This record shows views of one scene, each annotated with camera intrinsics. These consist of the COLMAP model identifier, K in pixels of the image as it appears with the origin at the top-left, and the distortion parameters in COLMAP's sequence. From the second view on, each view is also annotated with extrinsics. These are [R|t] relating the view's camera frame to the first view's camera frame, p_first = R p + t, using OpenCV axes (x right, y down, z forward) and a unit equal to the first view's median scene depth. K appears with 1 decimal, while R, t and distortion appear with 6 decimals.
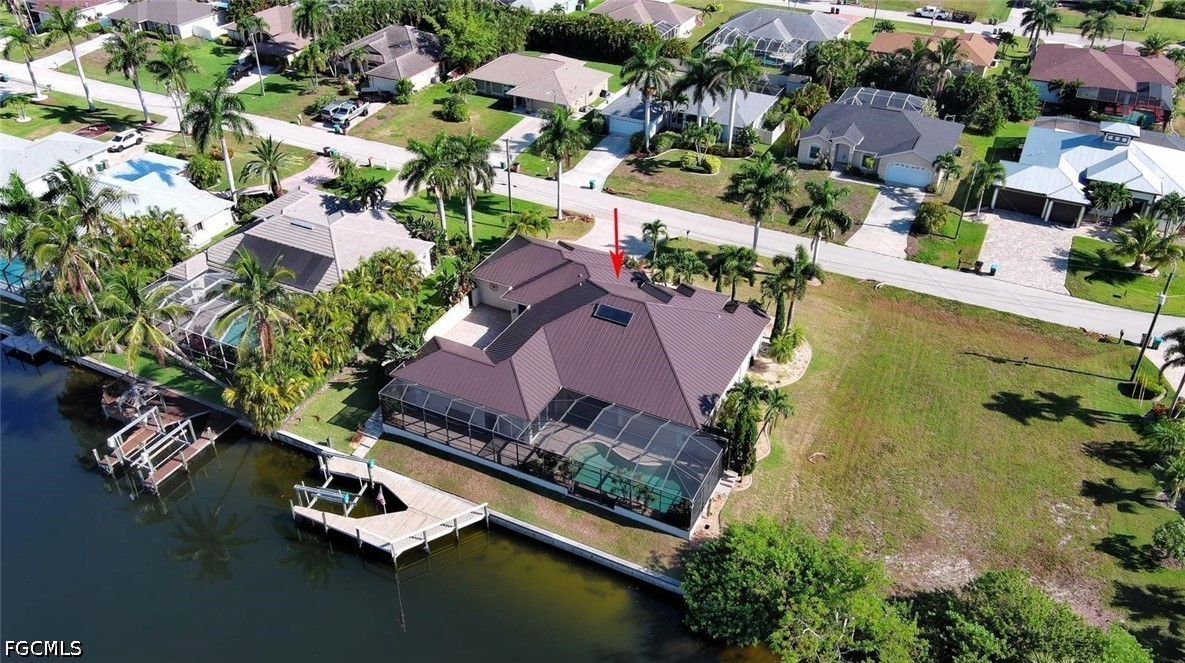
lens RADIAL K [[929.0, 0, 592.5], [0, 929.0, 331.5], [0, 0, 1]] dist [0.009570, -0.016207]
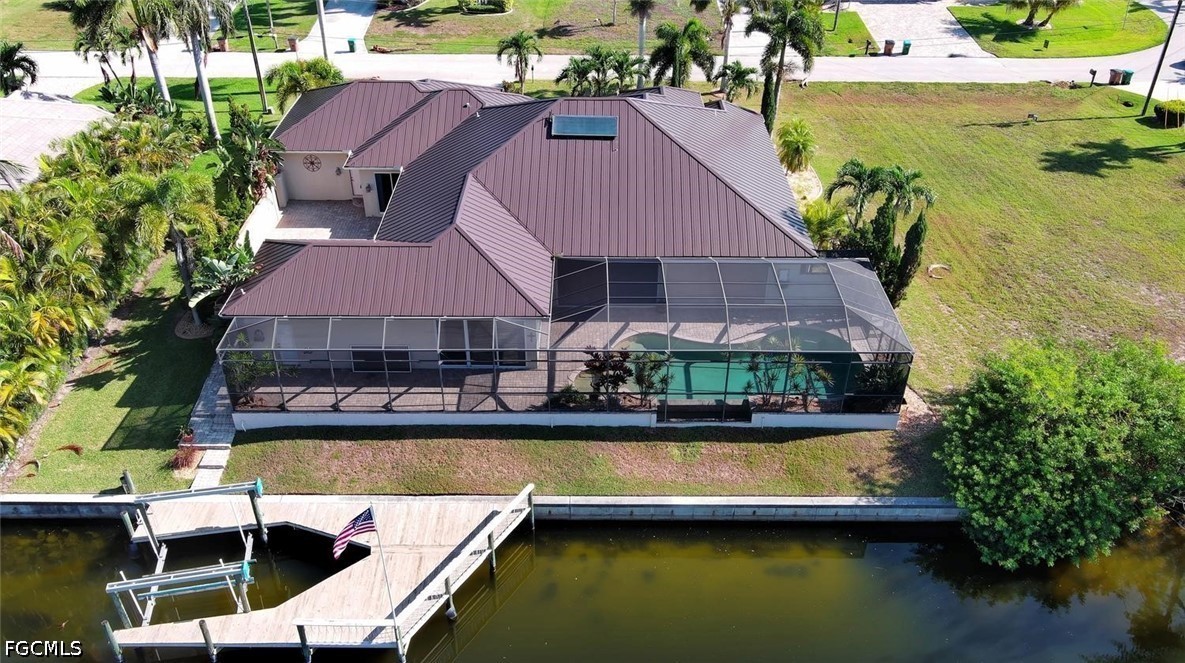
lens RADIAL K [[929.0, 0, 592.5], [0, 929.0, 331.5], [0, 0, 1]] dist [0.009570, -0.016207]
pose [[0.893929, -0.252299, 0.370453, -0.229907], [0.248711, 0.966821, 0.058302, 0.076484], [-0.372871, 0.040018, 0.927020, 0.473805]]
